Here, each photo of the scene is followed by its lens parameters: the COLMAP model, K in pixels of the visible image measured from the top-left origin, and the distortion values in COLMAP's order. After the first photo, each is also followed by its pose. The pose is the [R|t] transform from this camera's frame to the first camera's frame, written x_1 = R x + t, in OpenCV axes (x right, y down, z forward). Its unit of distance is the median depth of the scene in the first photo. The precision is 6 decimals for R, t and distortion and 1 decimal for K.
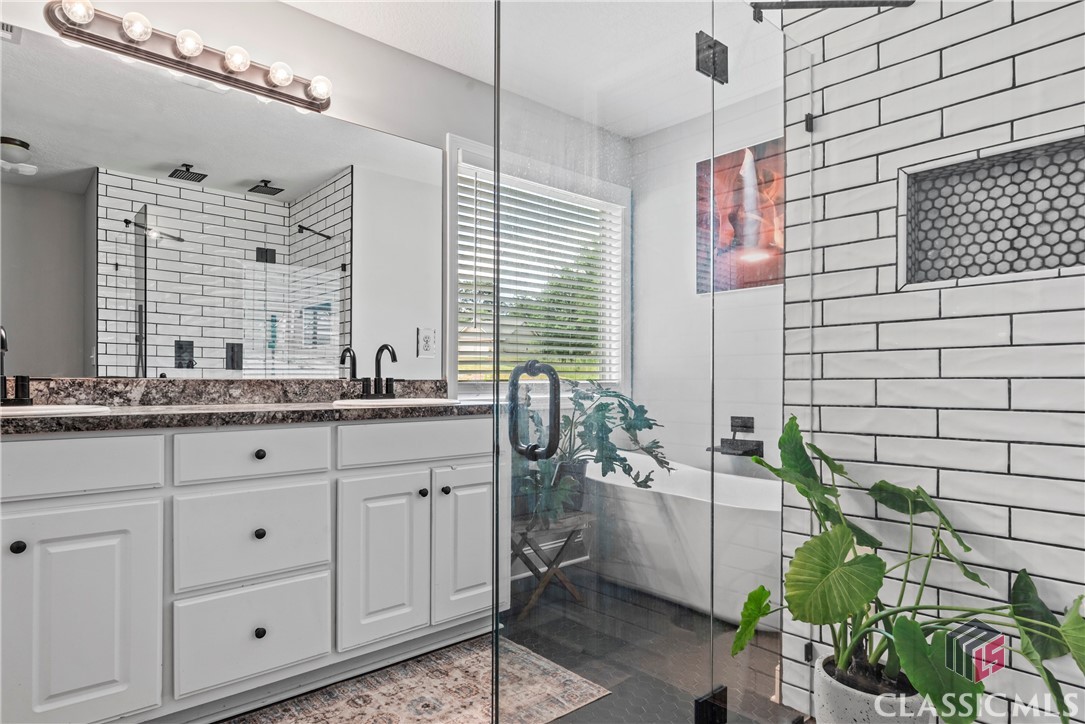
lens RADIAL K [[637.2, 0, 541.4], [0, 637.2, 369.6], [0, 0, 1]] dist [-0.000449, -0.000960]
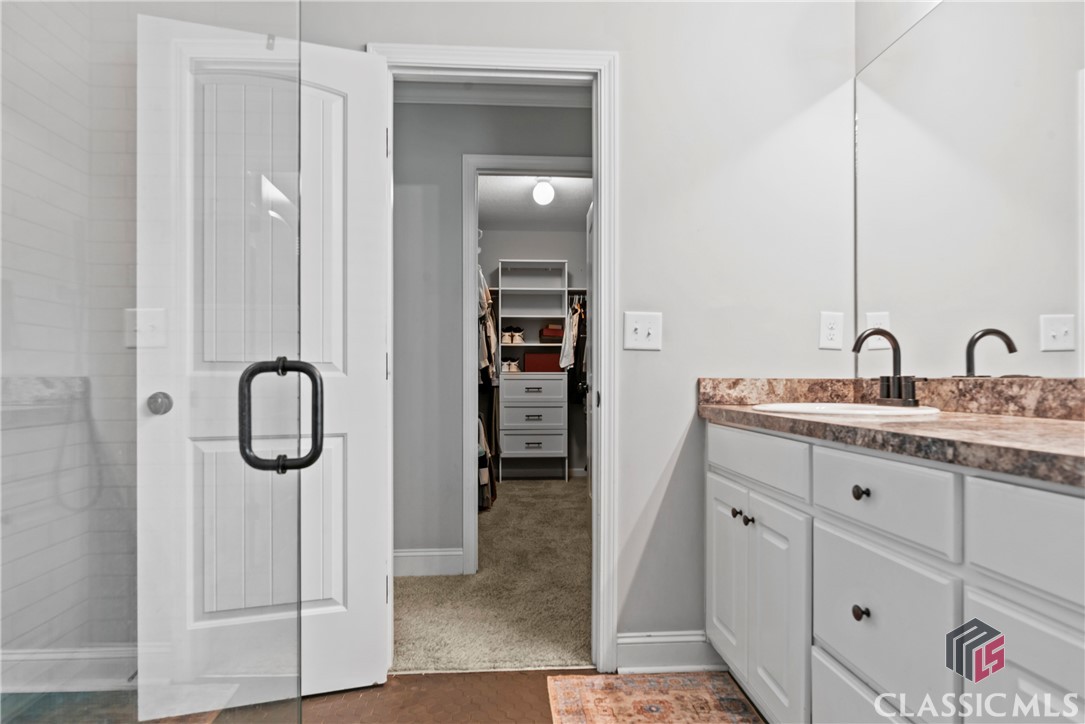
lens RADIAL K [[637.2, 0, 540.3], [0, 637.2, 366.7], [0, 0, 1]] dist [-0.000449, -0.000960]
pose [[-0.607673, -0.016143, -0.794023, 0.259690], [0.013496, 0.999439, -0.030648, 0.016446], [0.794072, -0.029340, -0.607115, 1.037325]]
